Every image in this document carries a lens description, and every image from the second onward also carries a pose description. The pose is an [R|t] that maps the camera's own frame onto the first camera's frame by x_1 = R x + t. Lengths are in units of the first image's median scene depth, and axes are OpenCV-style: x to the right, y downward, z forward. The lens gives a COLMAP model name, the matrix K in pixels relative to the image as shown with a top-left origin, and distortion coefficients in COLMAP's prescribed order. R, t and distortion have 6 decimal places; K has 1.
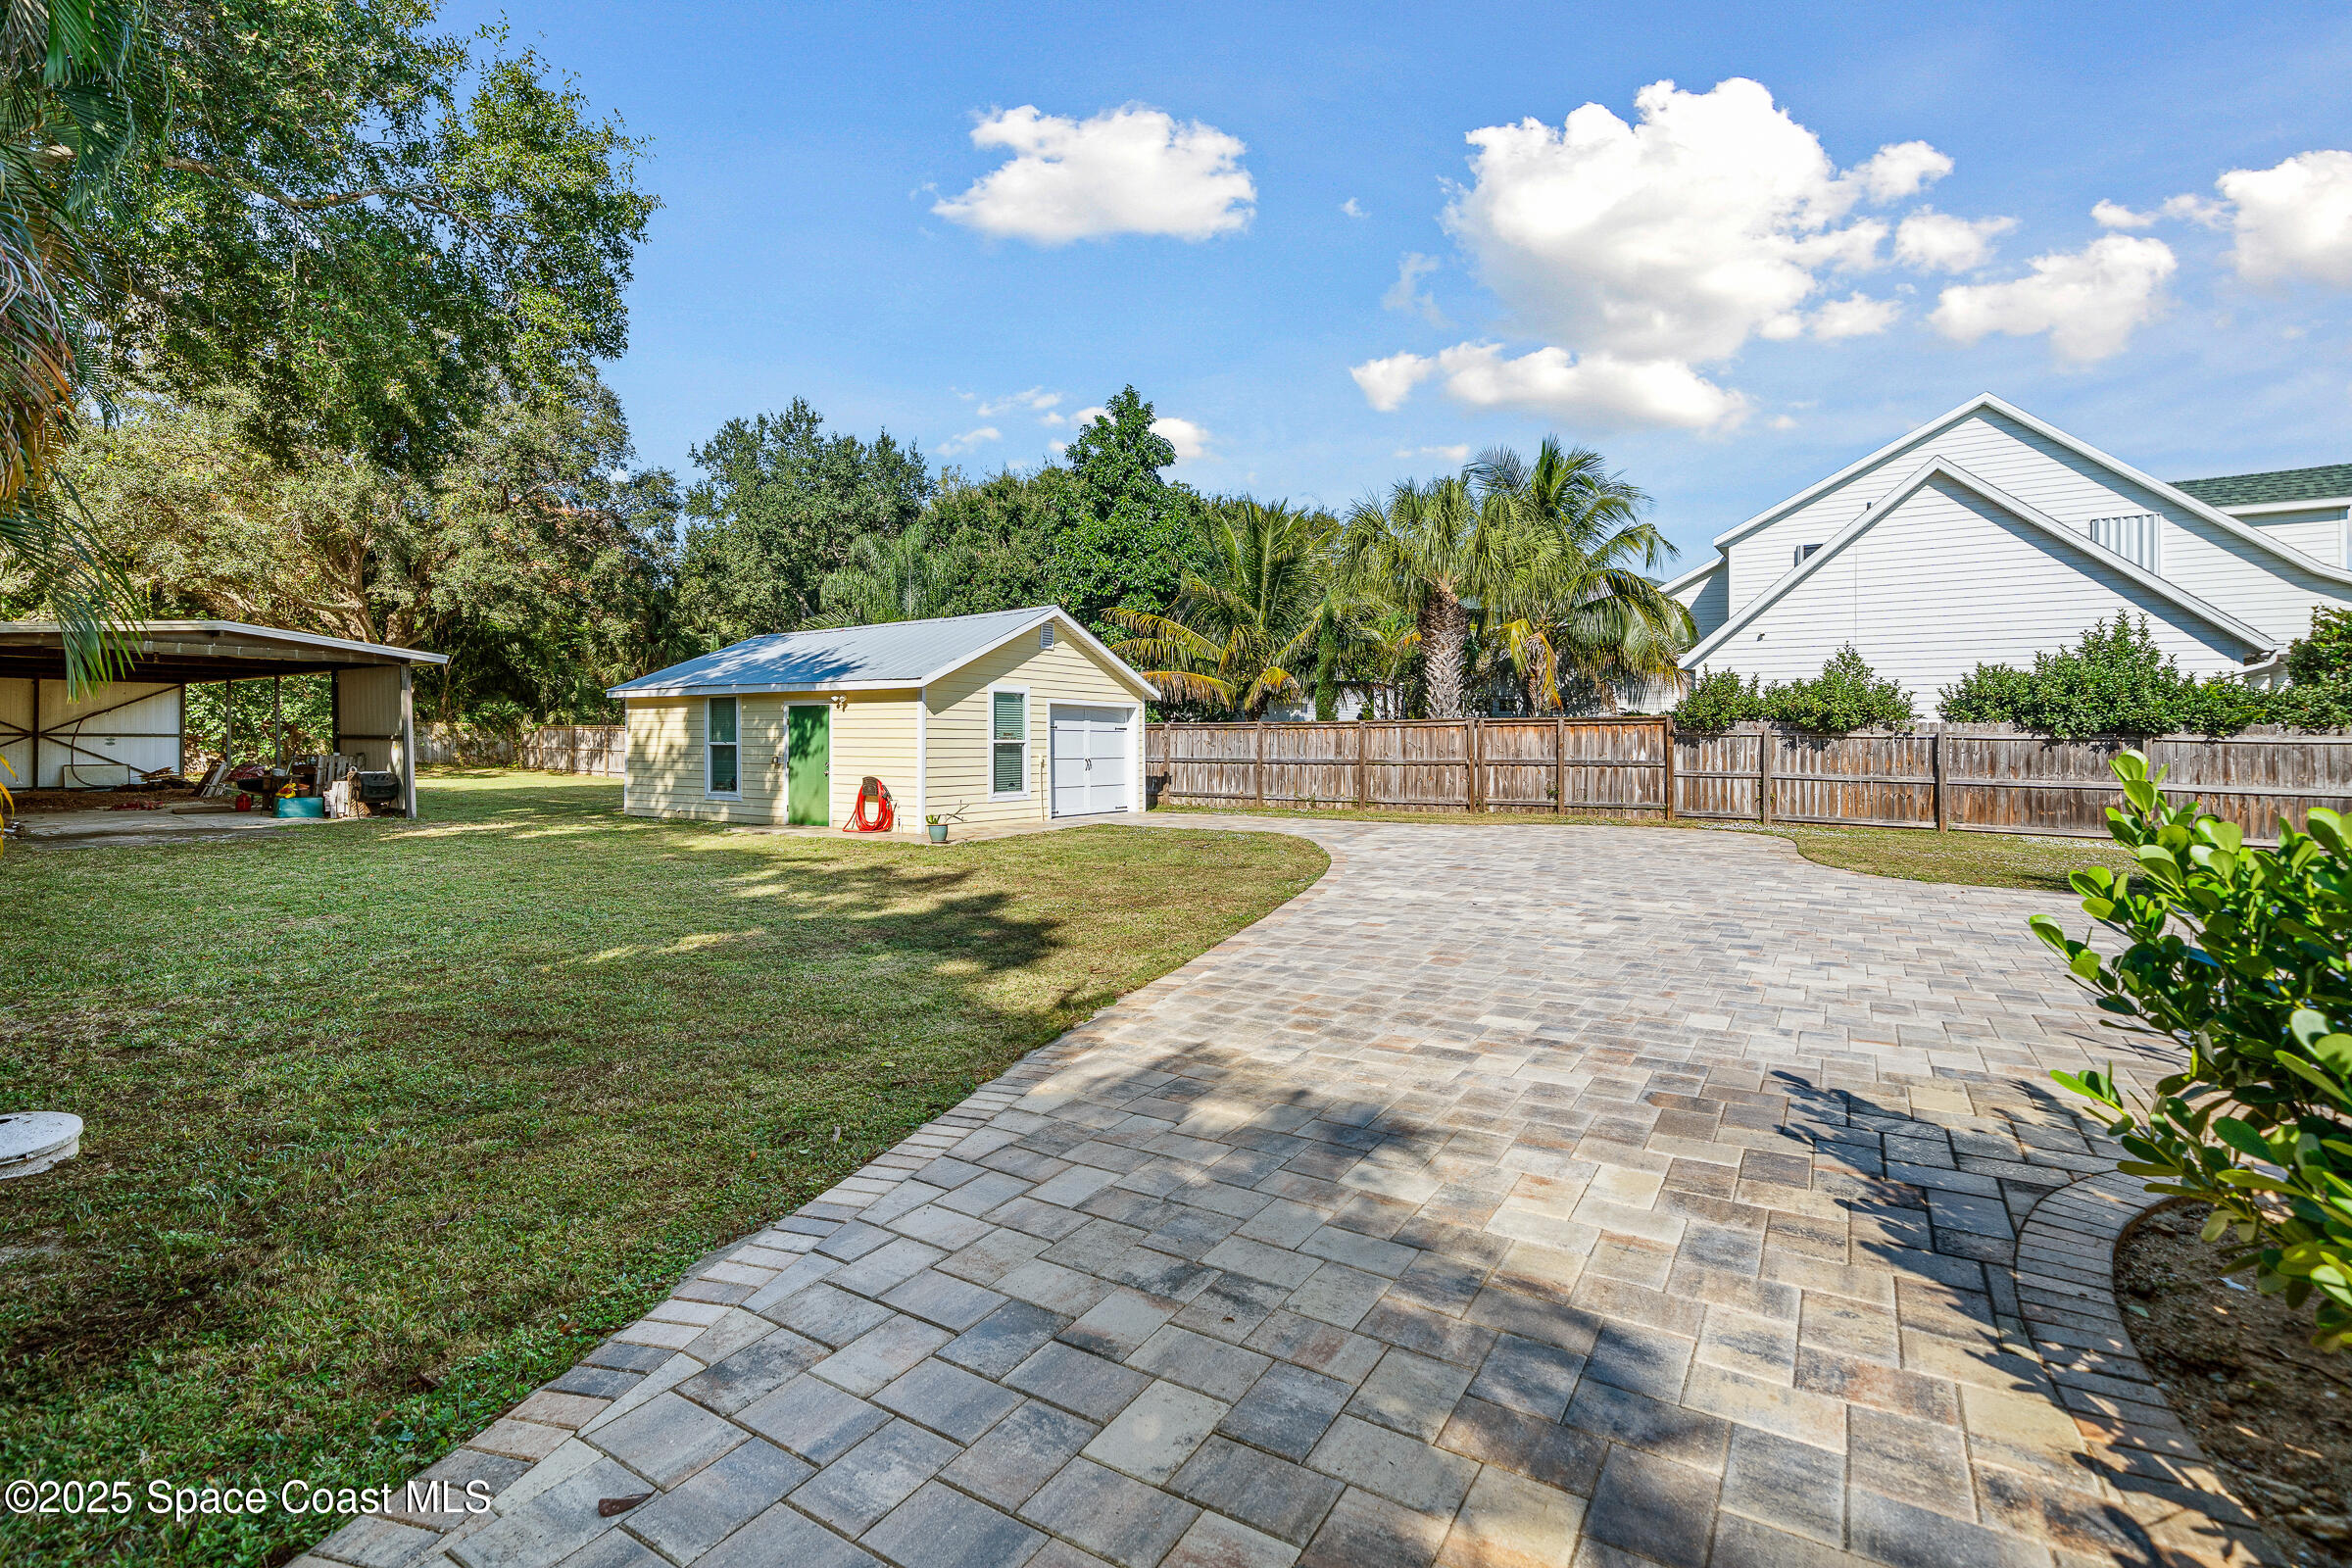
lens RADIAL K [[991.6, 0, 1170.7], [0, 991.6, 754.0], [0, 0, 1]] dist [-0.001032, 0.000615]
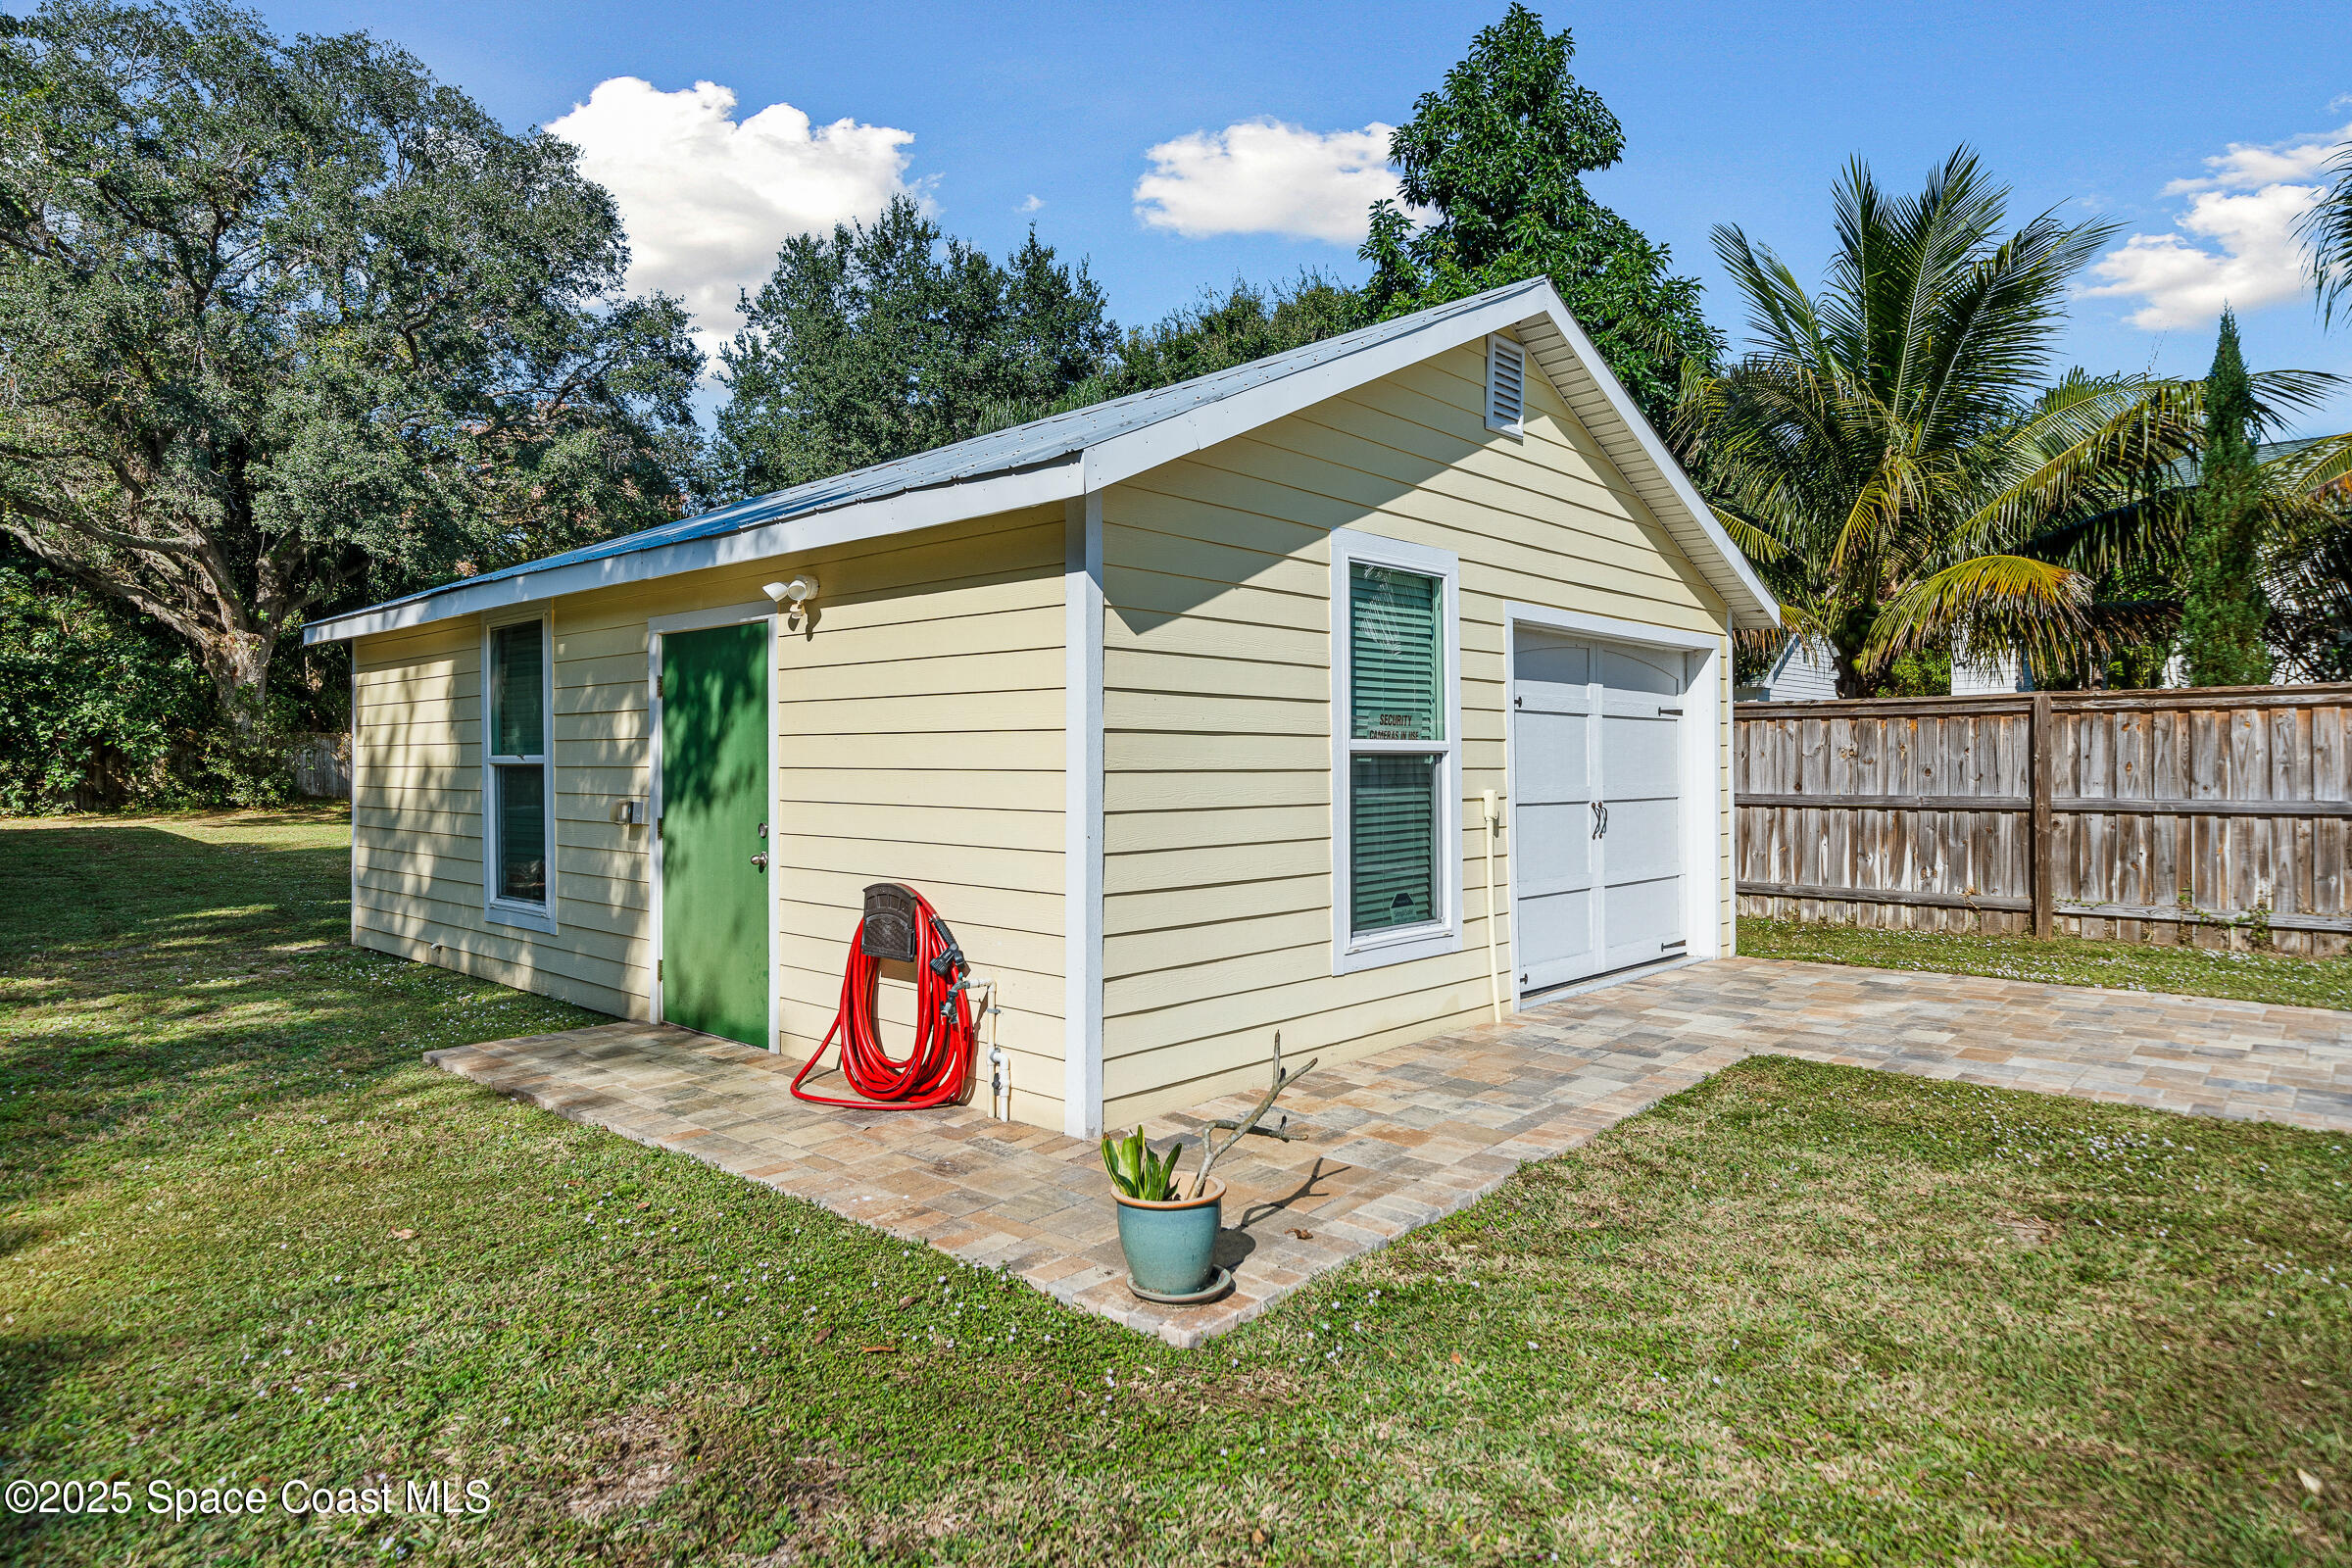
lens RADIAL K [[1352.7, 0, 1176.0], [0, 1352.7, 784.0], [0, 0, 1]] dist [-0.000034, 0.000067]
pose [[0.982015, -0.002389, -0.188785, -0.136410], [0.003231, 0.999986, 0.004155, -0.003573], [0.188773, -0.004690, 0.982010, 0.554676]]
